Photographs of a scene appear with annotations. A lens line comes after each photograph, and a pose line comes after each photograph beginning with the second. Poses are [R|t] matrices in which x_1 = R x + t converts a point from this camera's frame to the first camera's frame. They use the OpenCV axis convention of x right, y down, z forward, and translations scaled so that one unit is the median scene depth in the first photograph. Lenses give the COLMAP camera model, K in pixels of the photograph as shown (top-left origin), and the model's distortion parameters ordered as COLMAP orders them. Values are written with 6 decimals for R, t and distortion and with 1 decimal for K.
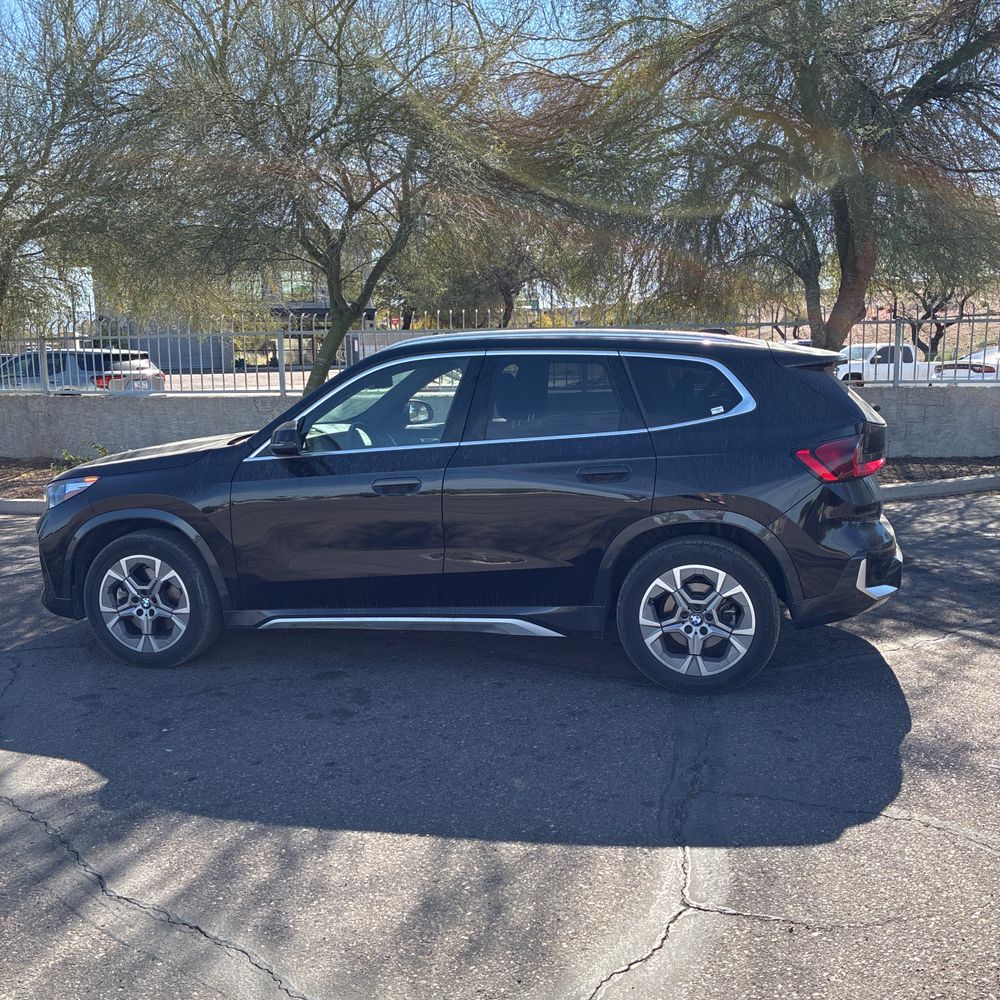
lens RADIAL K [[1020.2, 0, 496.5], [0, 1020.2, 482.5], [0, 0, 1]] dist [0.019110, 0.000000]
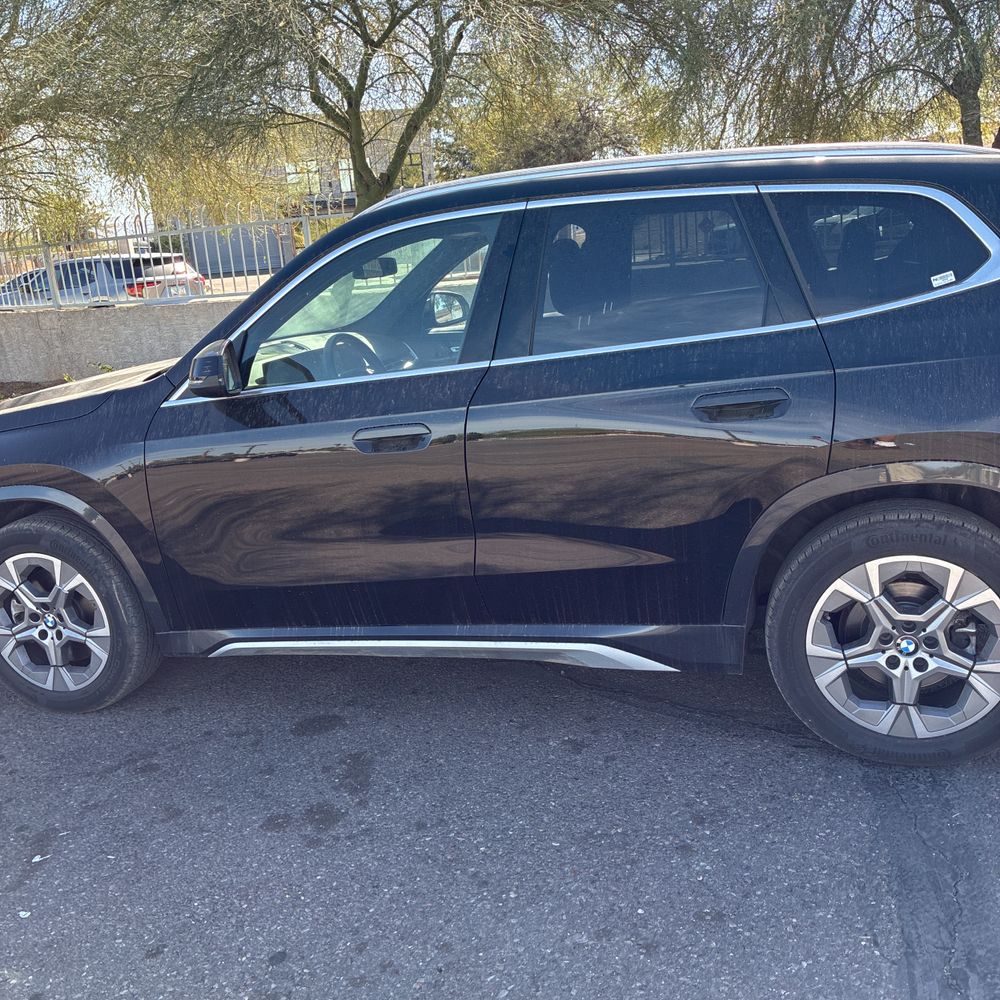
lens RADIAL K [[1020.2, 0, 491.0], [0, 1020.2, 497.9], [0, 0, 1]] dist [0.019110, 0.000000]
pose [[0.995115, -0.044714, -0.088020, 0.013910], [0.055288, 0.991035, 0.121622, -0.033176], [0.081793, -0.125895, 0.988666, 0.403349]]
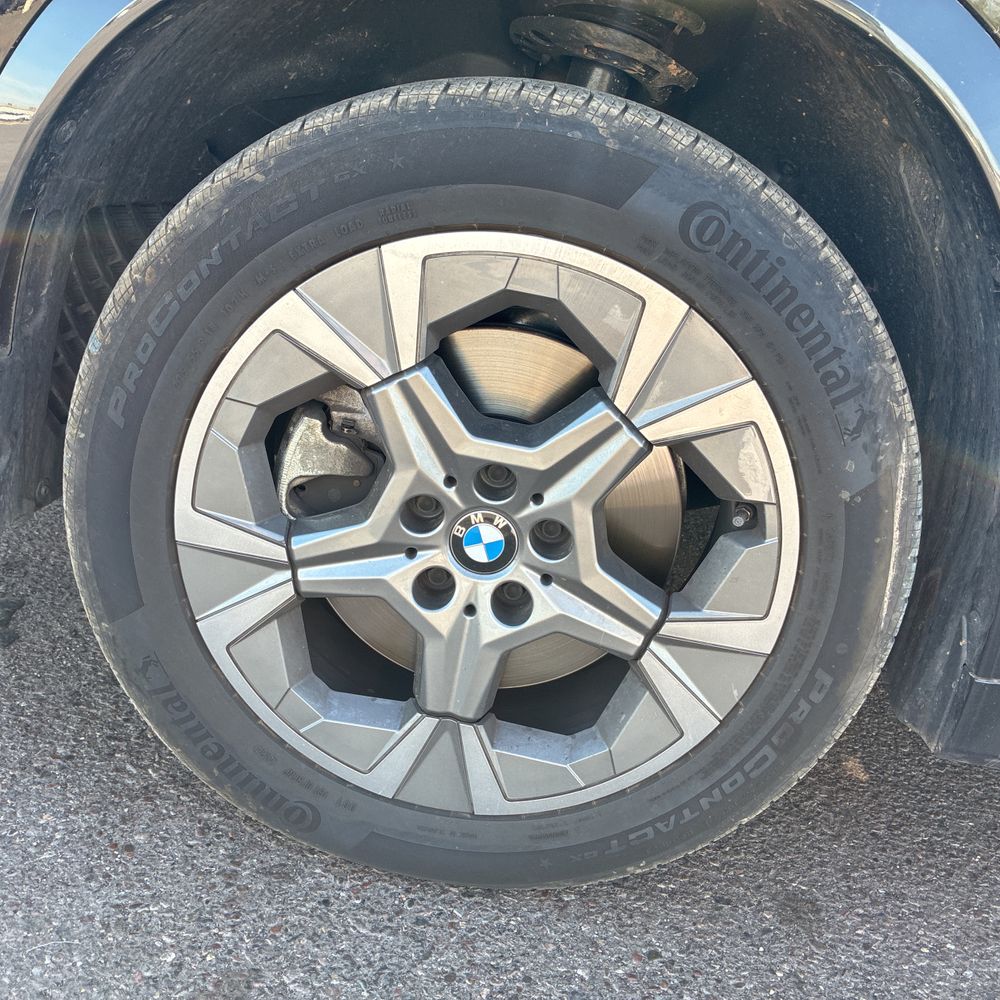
lens RADIAL K [[1020.2, 0, 492.9], [0, 1020.2, 490.3], [0, 0, 1]] dist [0.019110, 0.000000]
pose [[0.975642, 0.080720, 0.203977, 0.155715], [-0.125551, 0.967958, 0.217473, 0.082839], [-0.179886, -0.237785, 0.954515, 0.807108]]
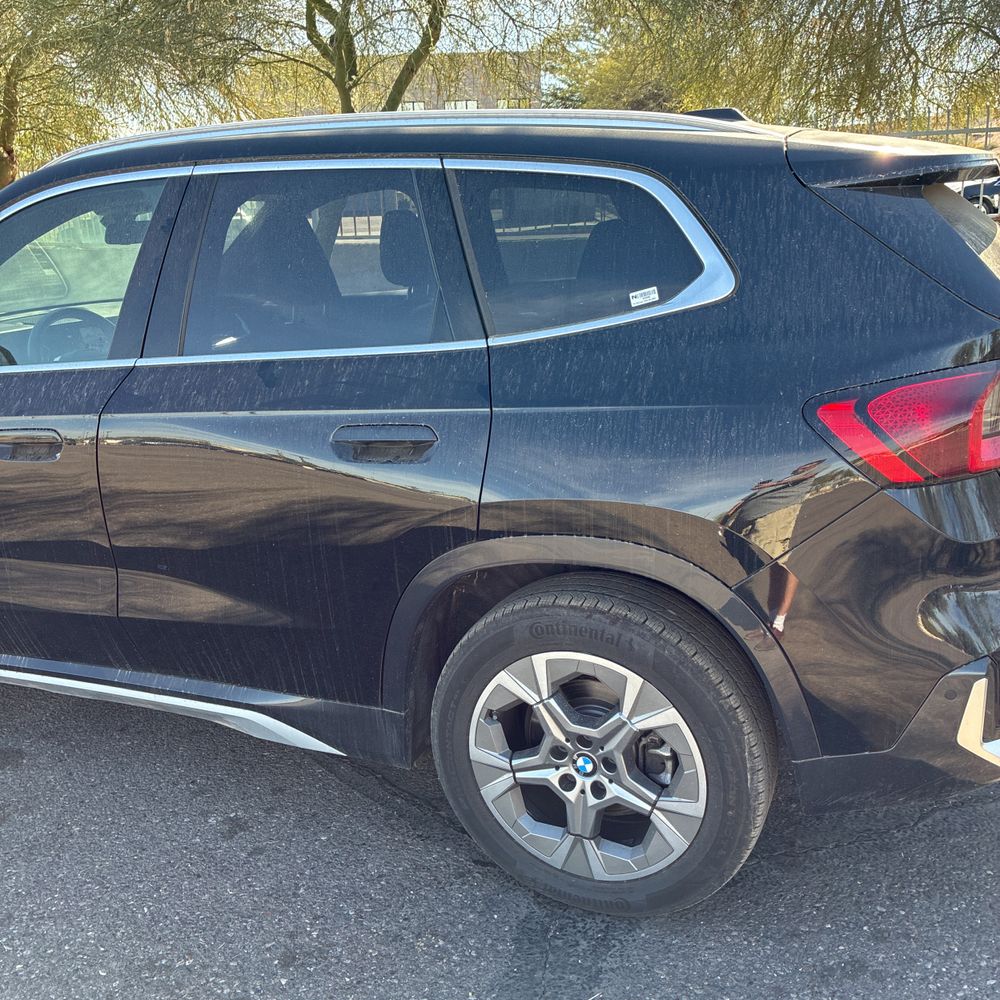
lens RADIAL K [[1020.2, 0, 502.9], [0, 1020.2, 491.9], [0, 0, 1]] dist [0.019110, 0.000000]
pose [[0.982758, 0.033793, -0.181781, 0.233600], [-0.004413, 0.987163, 0.159652, -0.057067], [0.184842, -0.156098, 0.970292, 0.557148]]
